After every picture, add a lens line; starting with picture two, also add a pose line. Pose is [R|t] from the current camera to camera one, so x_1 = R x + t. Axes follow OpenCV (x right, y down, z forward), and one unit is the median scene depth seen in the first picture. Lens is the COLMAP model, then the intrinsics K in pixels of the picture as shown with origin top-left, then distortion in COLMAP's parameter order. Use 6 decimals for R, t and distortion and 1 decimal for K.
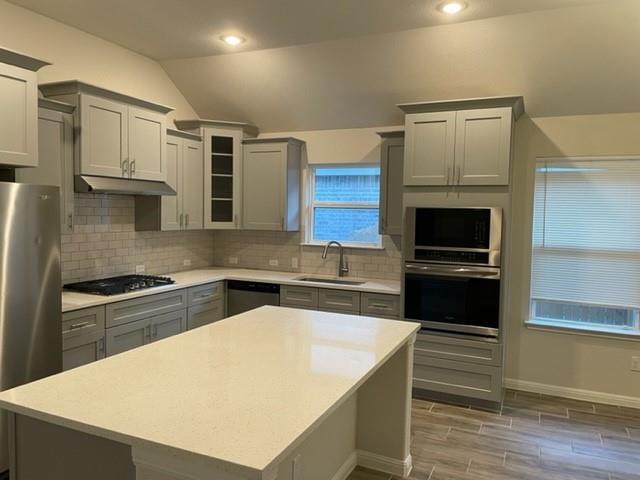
lens RADIAL K [[483.4, 0, 324.9], [0, 483.4, 234.8], [0, 0, 1]] dist [0.102166, -0.136035]
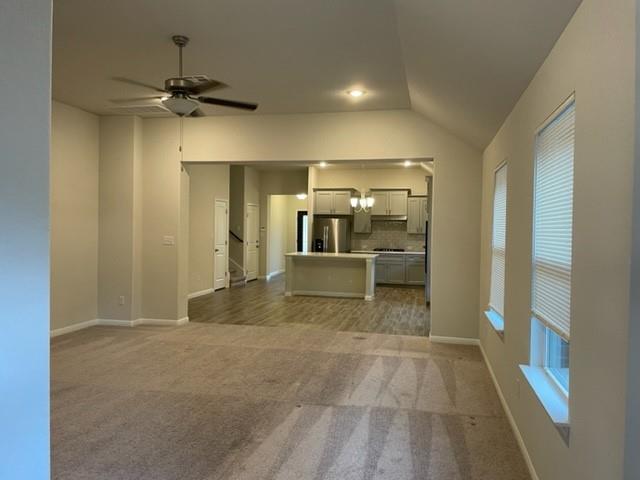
lens RADIAL K [[483.4, 0, 324.9], [0, 483.4, 234.8], [0, 0, 1]] dist [0.102166, -0.136035]
pose [[0.203952, -0.004320, -0.978971, 2.223928], [-0.059056, 0.998115, -0.016707, 0.072838], [0.977198, 0.061221, 0.203312, 0.008685]]
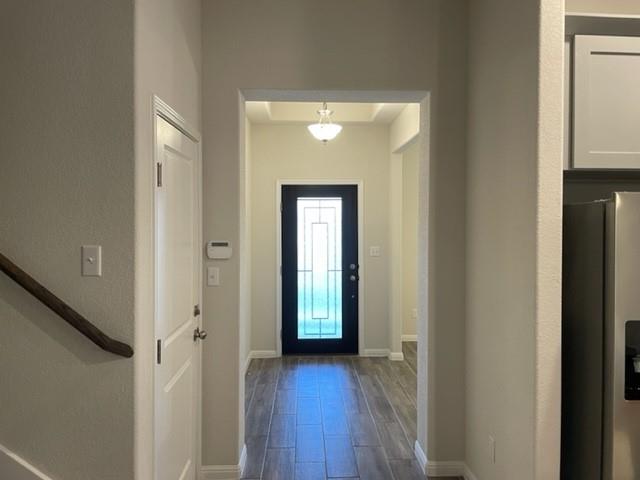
lens RADIAL K [[483.4, 0, 324.9], [0, 483.4, 234.8], [0, 0, 1]] dist [0.102166, -0.136035]
pose [[0.444705, 0.003026, -0.895672, -0.156520], [-0.038940, 0.999114, -0.015959, -0.005687], [0.894830, 0.041974, 0.444429, 0.075286]]
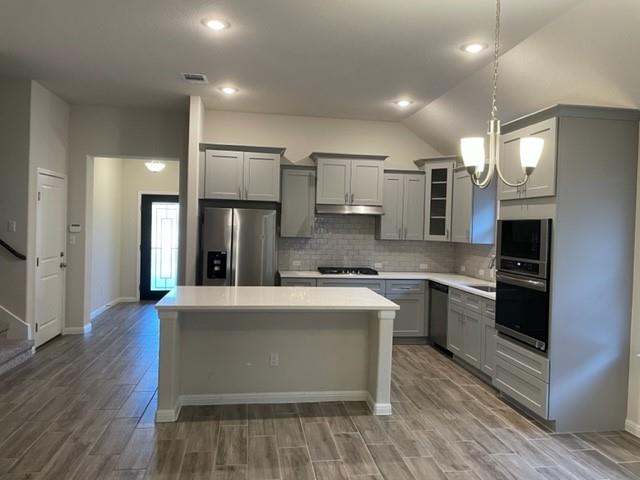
lens RADIAL K [[483.4, 0, 324.9], [0, 483.4, 234.8], [0, 0, 1]] dist [0.102166, -0.136035]
pose [[0.541488, 0.011505, -0.840630, 0.798679], [-0.058025, 0.998033, -0.023718, 0.022222], [0.838704, 0.061621, 0.541090, 0.076208]]
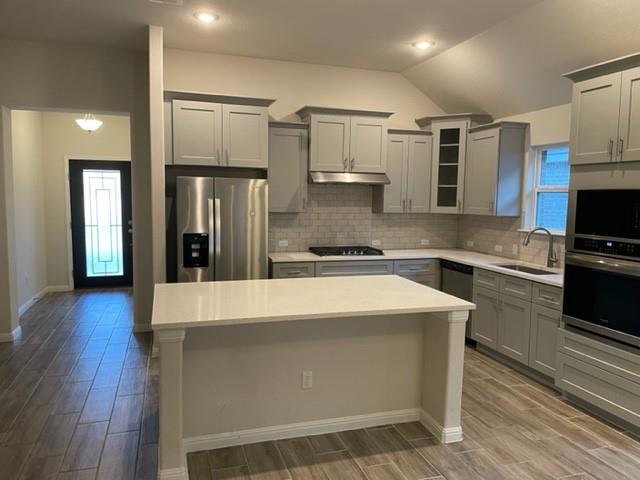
lens RADIAL K [[483.7, 0, 323.5], [0, 483.7, 240.4], [0, 0, 1]] dist [0.091263, -0.116744]
pose [[0.664237, 0.061111, -0.745020, 0.493127], [-0.039182, 0.998129, 0.046939, 0.010132], [0.746494, -0.001987, 0.665389, 0.064890]]
